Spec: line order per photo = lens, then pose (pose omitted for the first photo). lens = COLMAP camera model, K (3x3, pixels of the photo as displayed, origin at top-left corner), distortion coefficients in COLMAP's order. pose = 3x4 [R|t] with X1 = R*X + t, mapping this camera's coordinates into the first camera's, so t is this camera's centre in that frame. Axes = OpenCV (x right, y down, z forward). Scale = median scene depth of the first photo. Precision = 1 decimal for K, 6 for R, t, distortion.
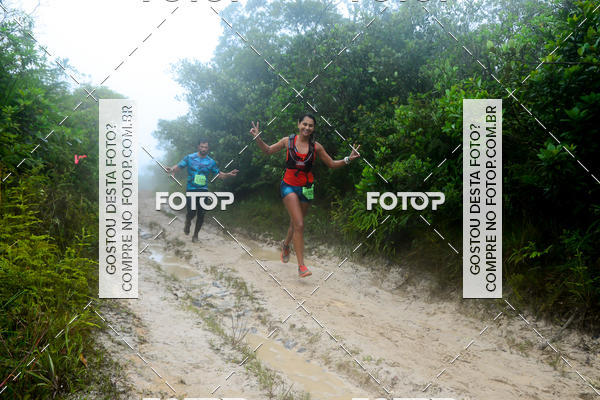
lens RADIAL K [[638.0, 0, 242.9], [0, 638.0, 188.2], [0, 0, 1]] dist [0.015498, 0.000000]
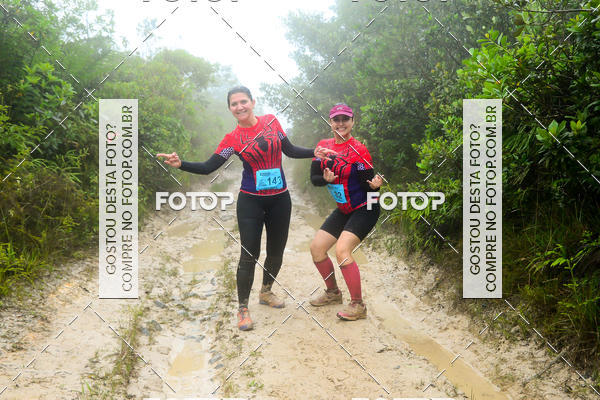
lens RADIAL K [[737.1, 0, 318.1], [0, 737.1, 210.5], [0, 0, 1]] dist [0.047844, 0.000000]
pose [[0.962359, 0.018492, -0.271153, 0.414172], [0.006567, 0.995809, 0.091218, -0.045894], [0.271704, -0.089565, 0.958204, 0.056748]]
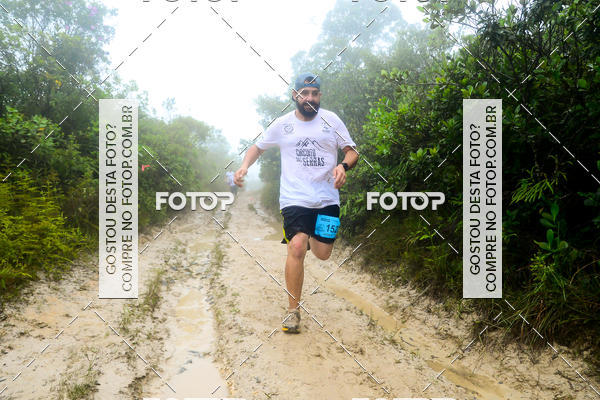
lens RADIAL K [[470.7, 0, 315.5], [0, 470.7, 219.8], [0, 0, 1]] dist [-0.123277, 0.115474]
pose [[0.981029, 0.010779, -0.193563, 0.419964], [0.001131, 0.998118, 0.061316, 0.009772], [0.193859, -0.060372, 0.979170, 0.050389]]
